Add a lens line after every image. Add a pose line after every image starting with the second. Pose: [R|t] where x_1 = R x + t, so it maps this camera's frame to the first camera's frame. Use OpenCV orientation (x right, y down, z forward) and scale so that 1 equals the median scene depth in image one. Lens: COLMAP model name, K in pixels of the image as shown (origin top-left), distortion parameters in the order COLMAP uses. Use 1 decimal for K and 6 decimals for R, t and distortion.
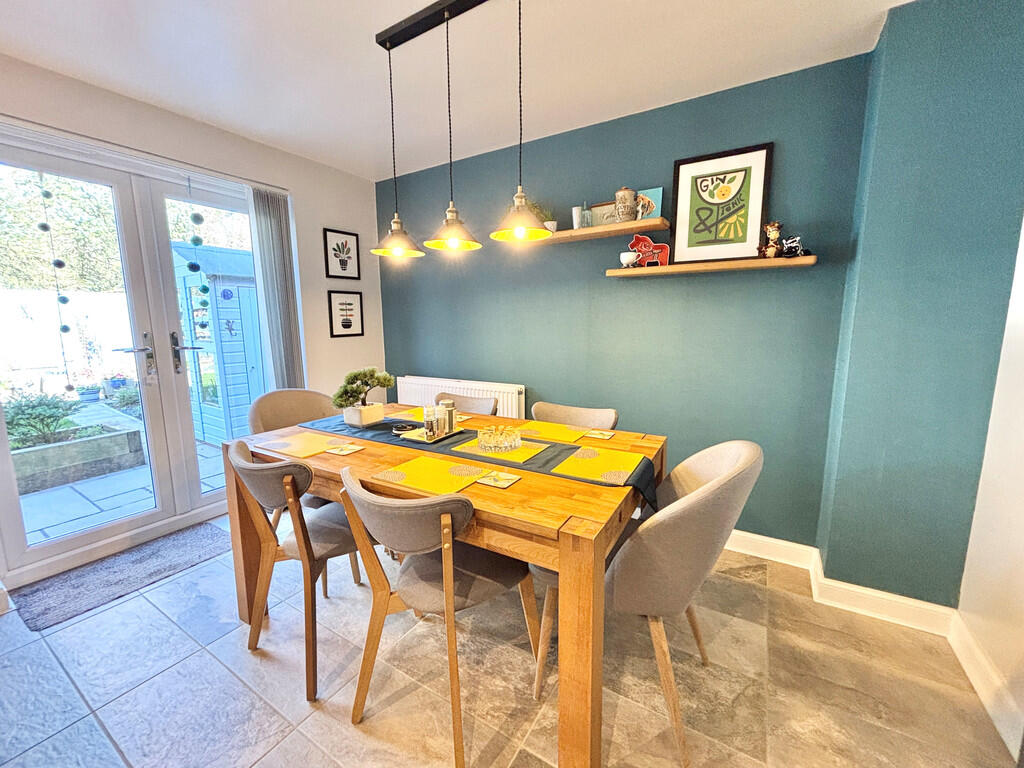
lens RADIAL K [[412.0, 0, 512.0], [0, 412.0, 384.0], [0, 0, 1]] dist [-0.000320, -0.000063]
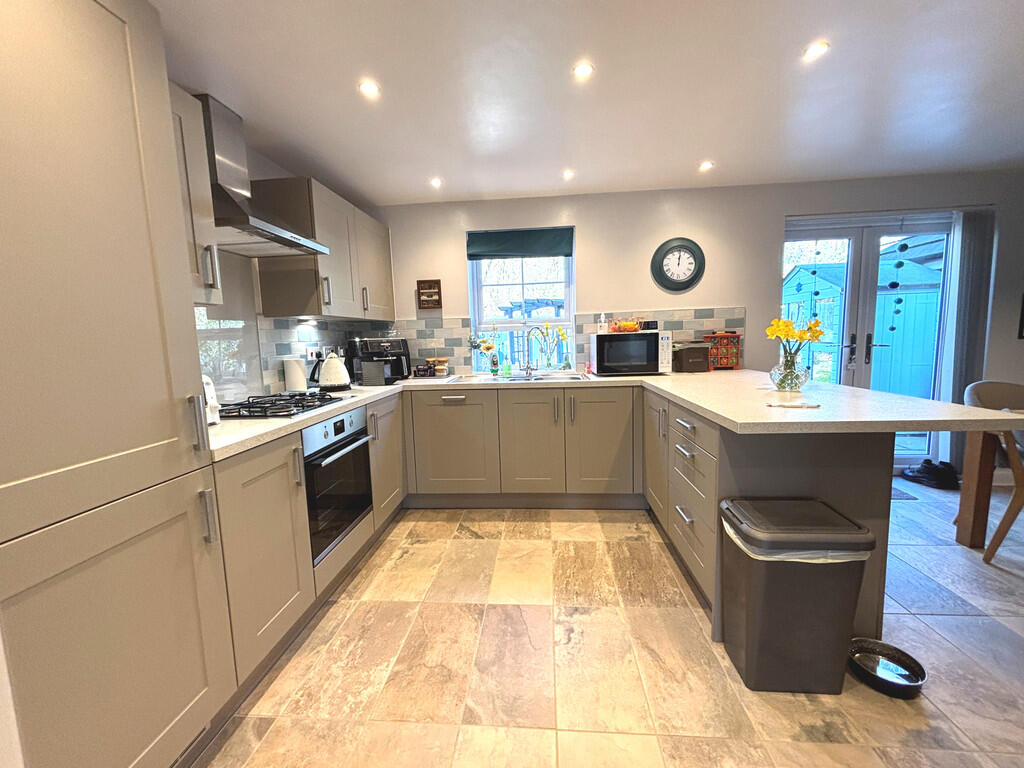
lens RADIAL K [[414.0, 0, 512.0], [0, 414.0, 384.0], [0, 0, 1]] dist [-0.000815, -0.000135]
pose [[0.453471, 0.093568, -0.886346, -0.114783], [-0.106944, 0.993001, 0.050113, 0.101240], [0.884832, 0.072064, 0.460304, -0.694691]]
